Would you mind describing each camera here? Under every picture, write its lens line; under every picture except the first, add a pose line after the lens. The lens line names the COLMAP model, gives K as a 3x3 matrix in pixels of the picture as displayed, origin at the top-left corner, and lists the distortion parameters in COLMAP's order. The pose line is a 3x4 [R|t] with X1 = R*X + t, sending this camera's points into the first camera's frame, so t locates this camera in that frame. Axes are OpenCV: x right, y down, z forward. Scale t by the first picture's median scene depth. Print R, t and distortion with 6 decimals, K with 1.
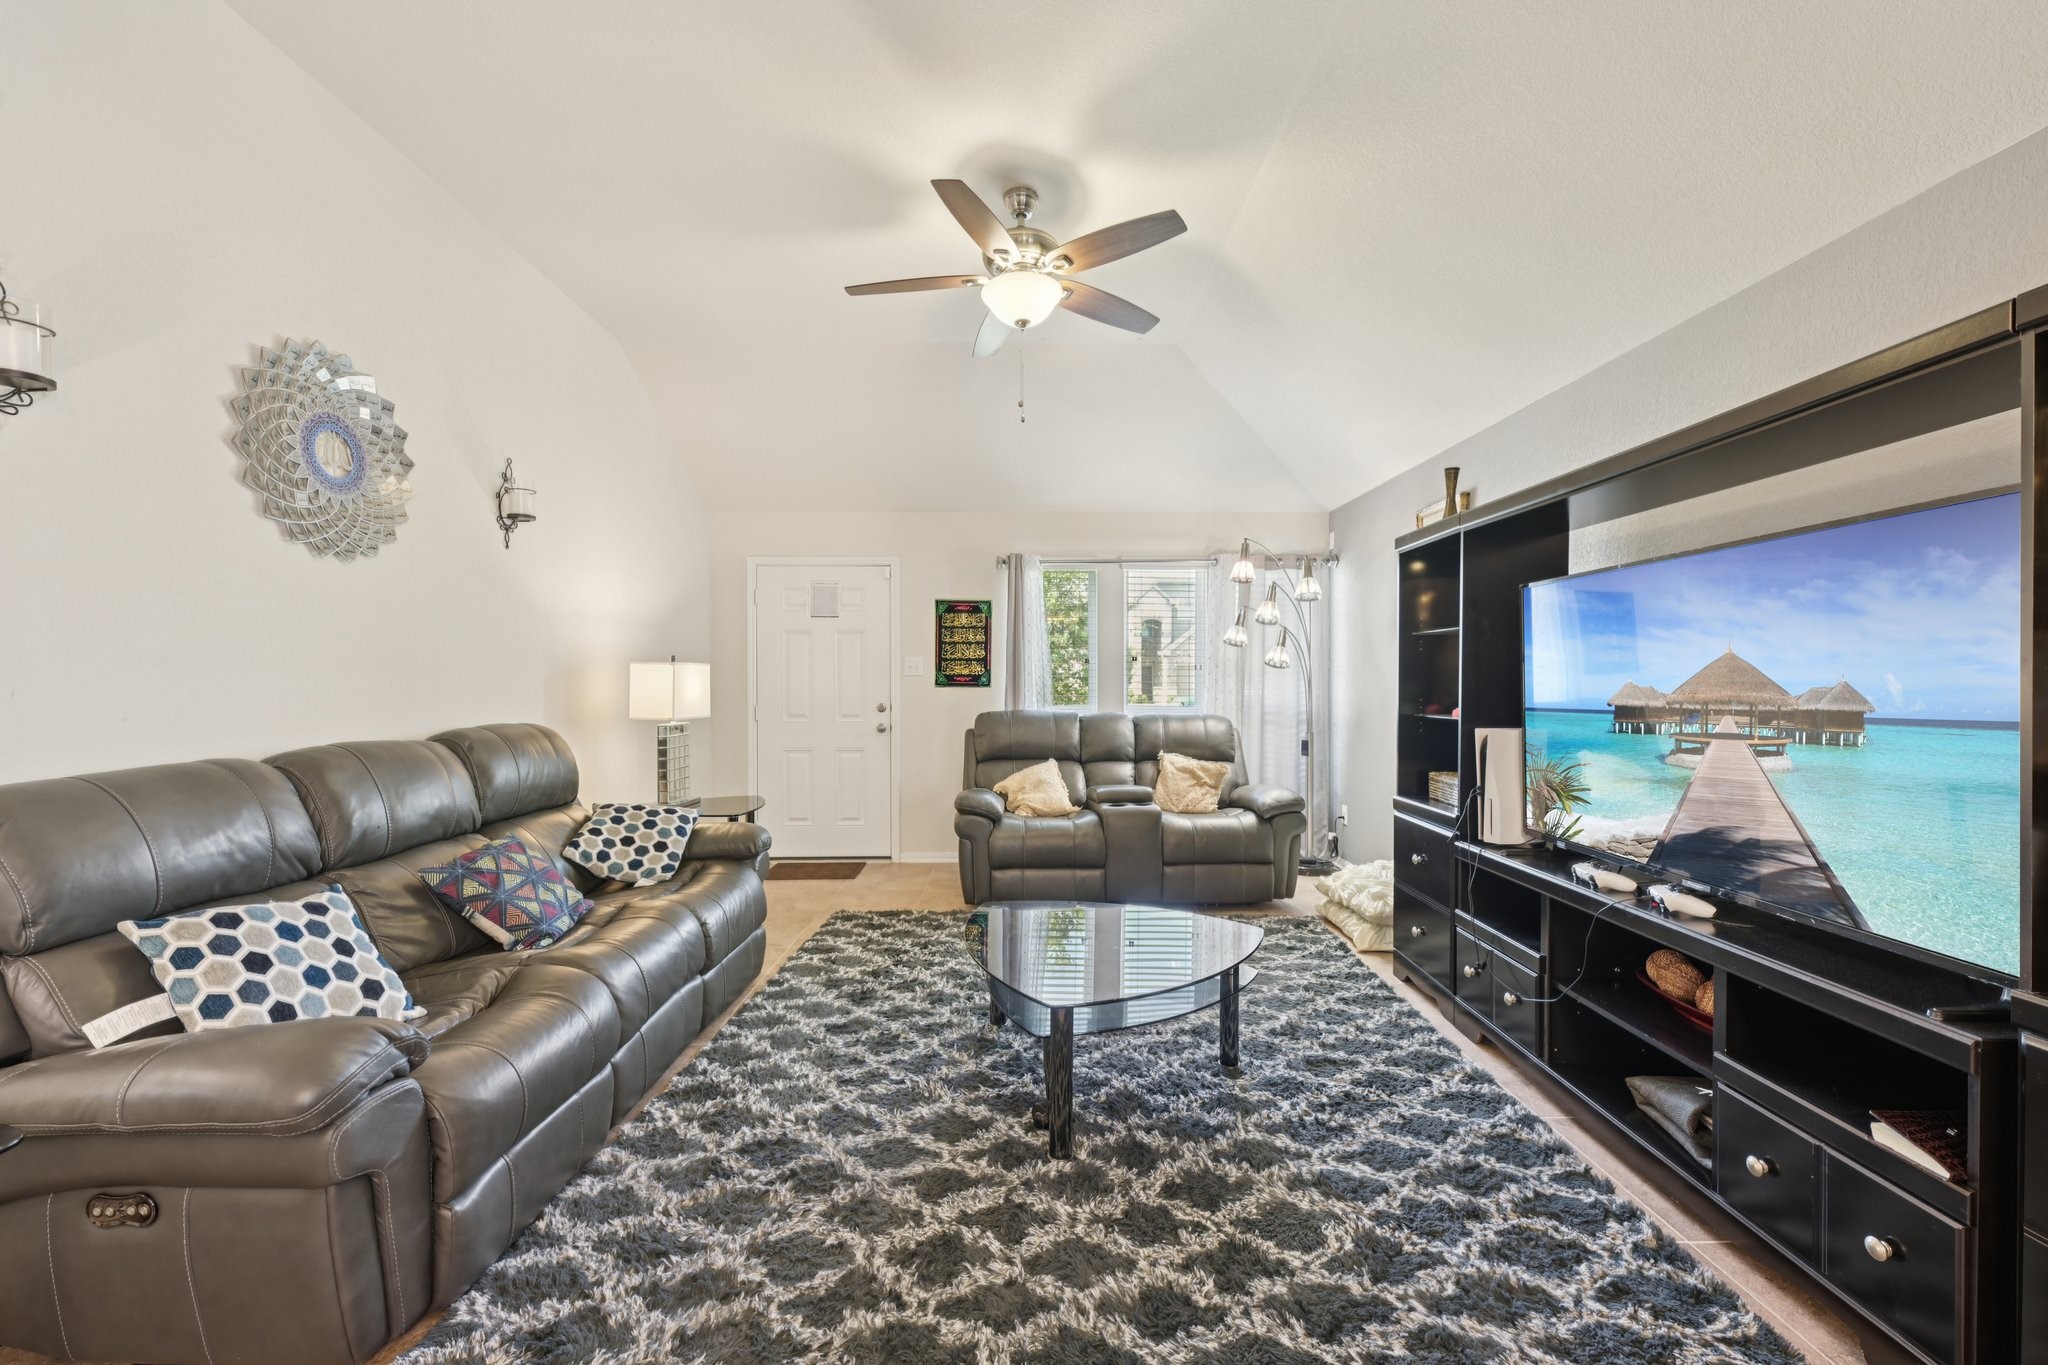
lens RADIAL K [[814.6, 0, 1030.7], [0, 814.6, 690.8], [0, 0, 1]] dist [0.009061, 0.000061]
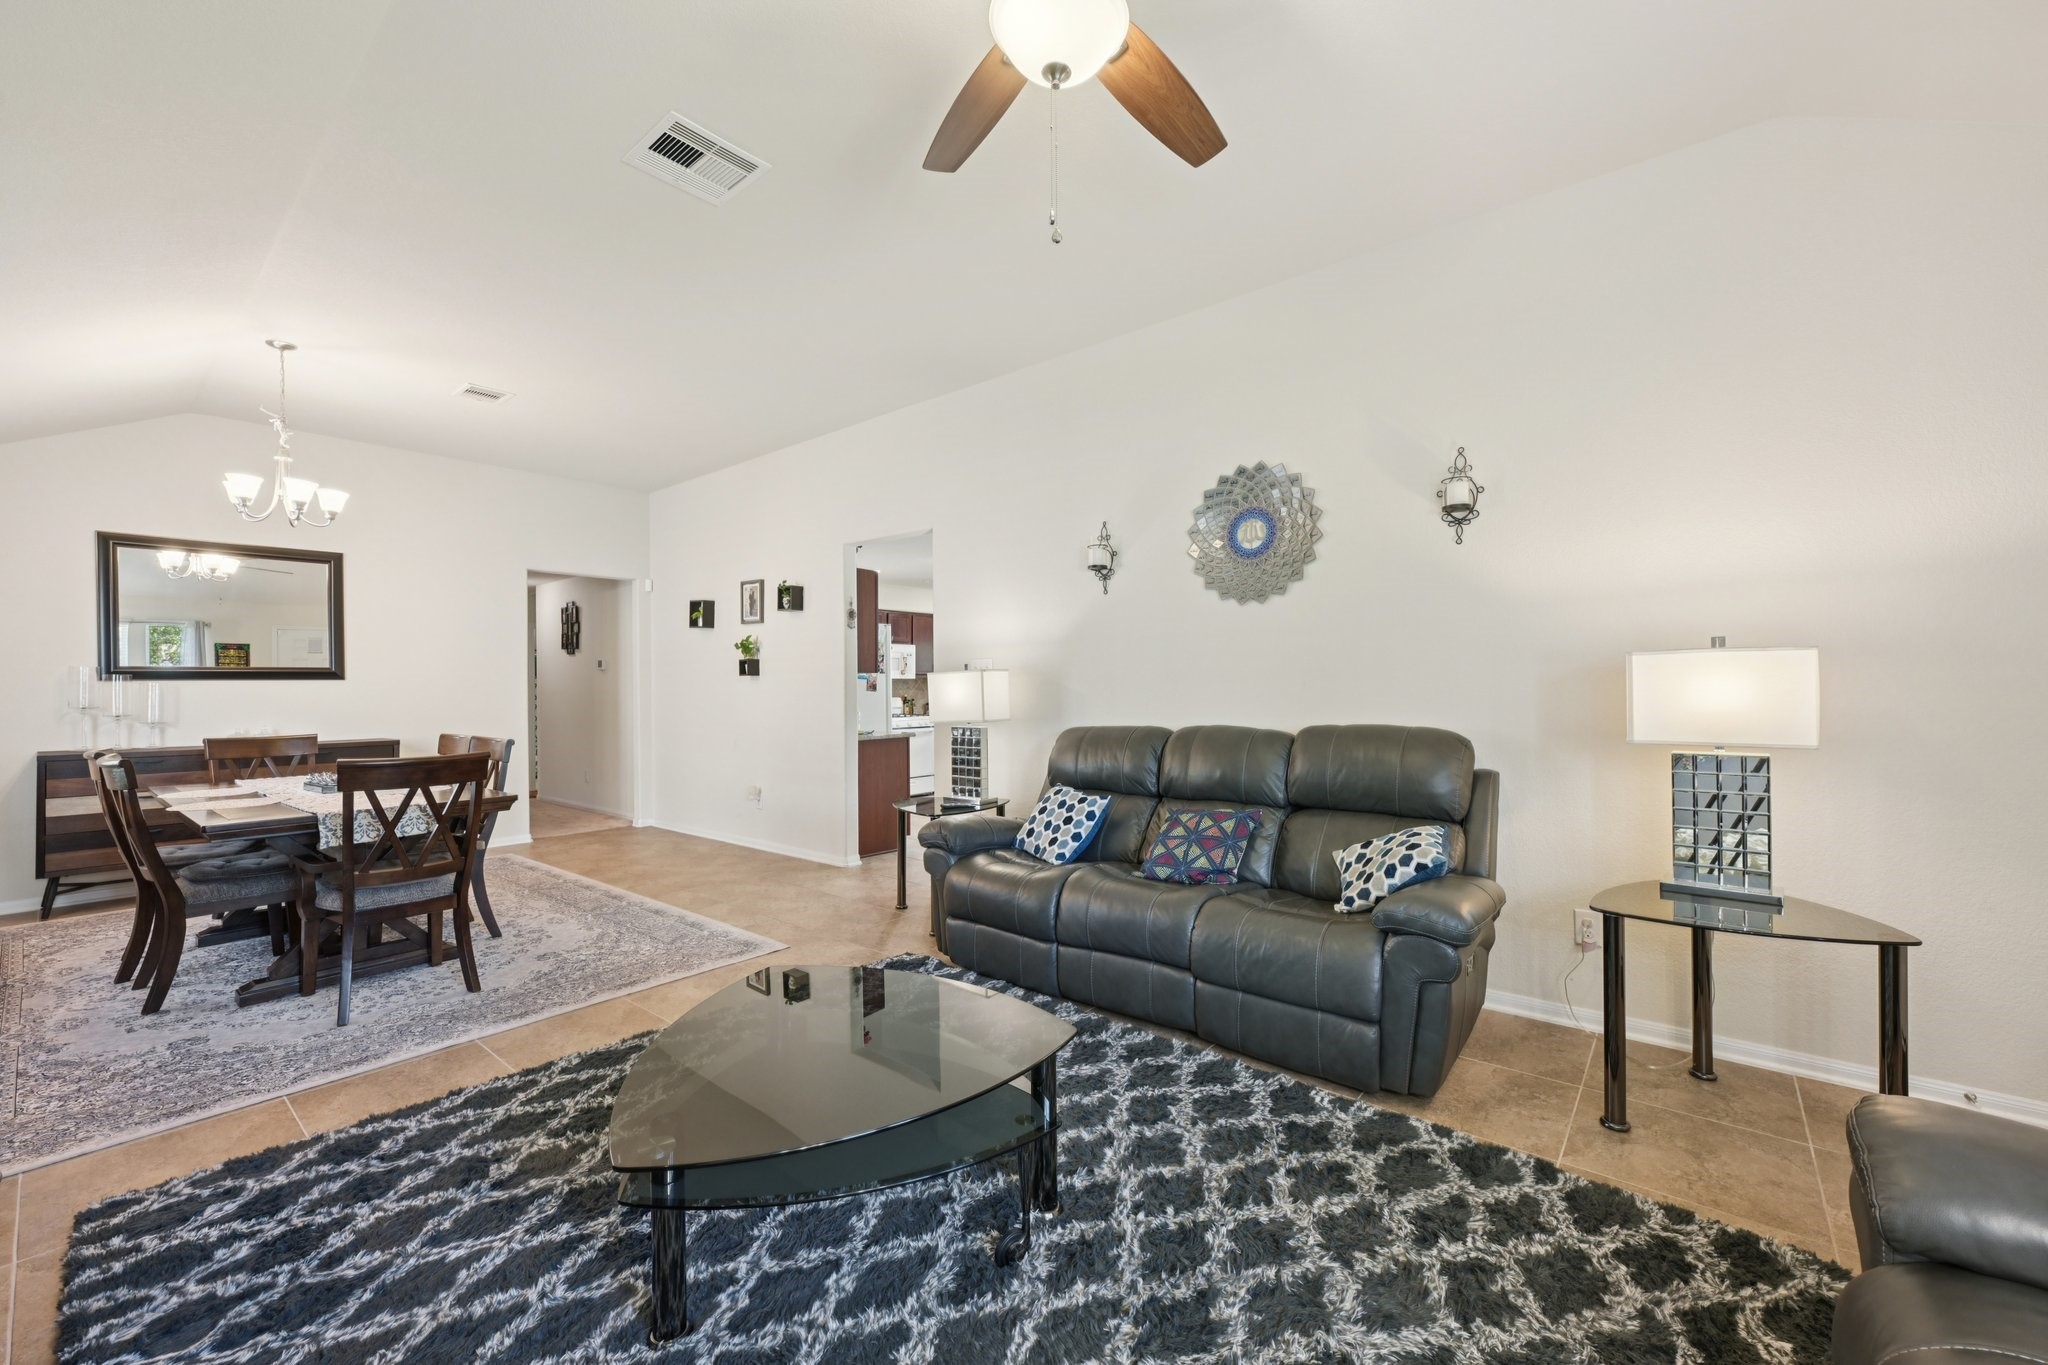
lens RADIAL K [[814.6, 0, 1030.7], [0, 814.6, 690.8], [0, 0, 1]] dist [0.009061, 0.000061]
pose [[-0.647872, 0.012980, -0.761639, 0.411383], [0.003023, 0.999891, 0.014469, -0.018145], [0.761743, 0.007071, -0.647840, 1.246934]]
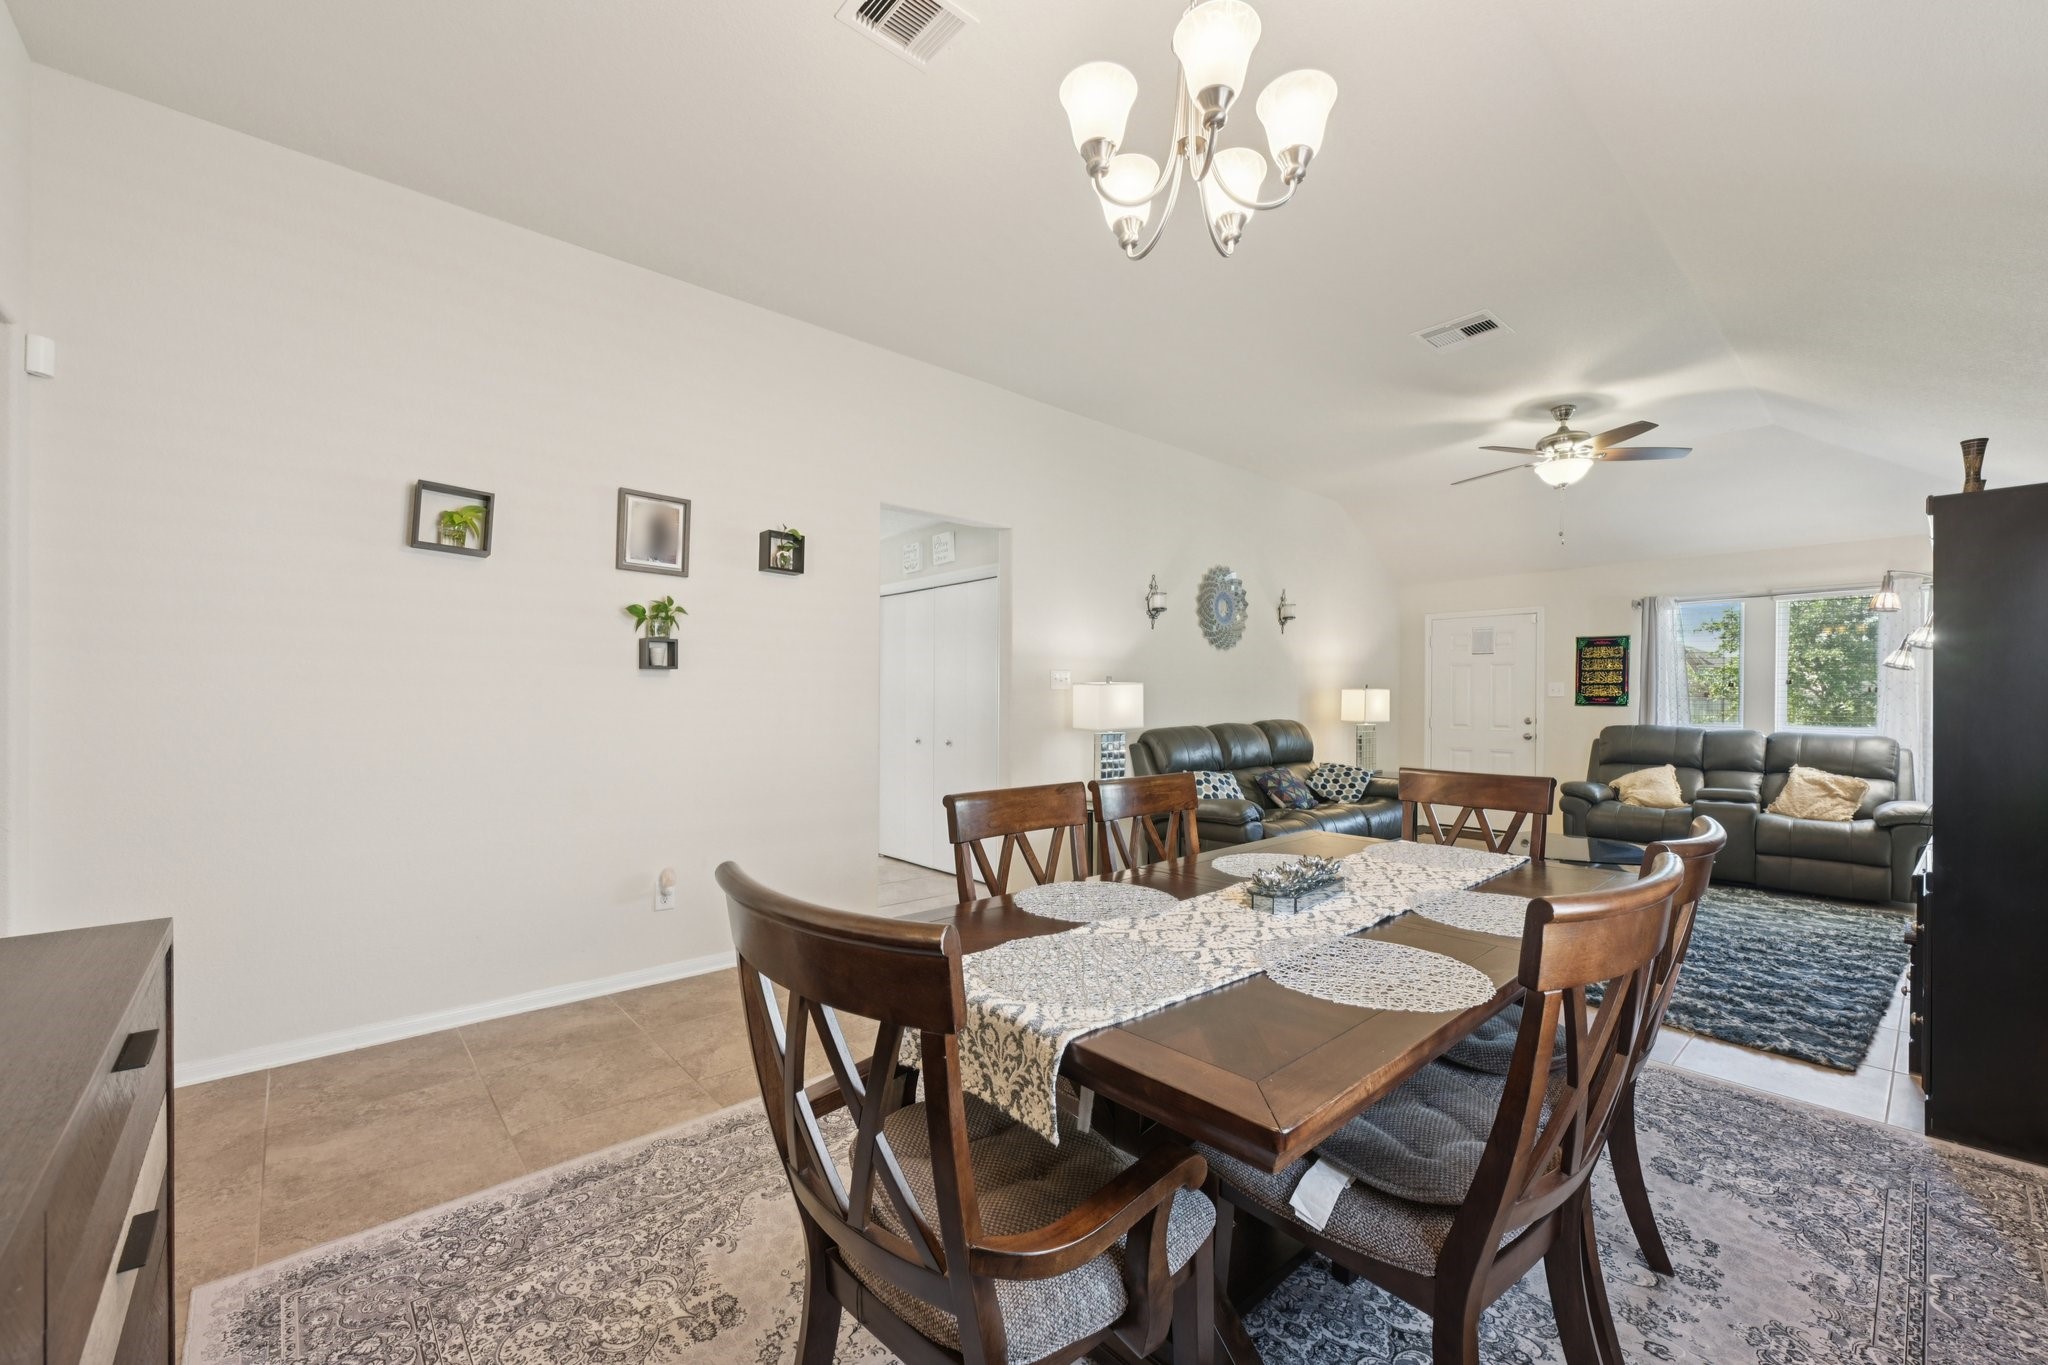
lens RADIAL K [[814.6, 0, 1030.7], [0, 814.6, 690.8], [0, 0, 1]] dist [0.009061, 0.000061]
pose [[0.657592, -0.001569, -0.753373, 0.474237], [-0.015262, 0.999765, -0.015404, 0.007664], [0.753220, 0.021627, 0.657414, -0.800076]]
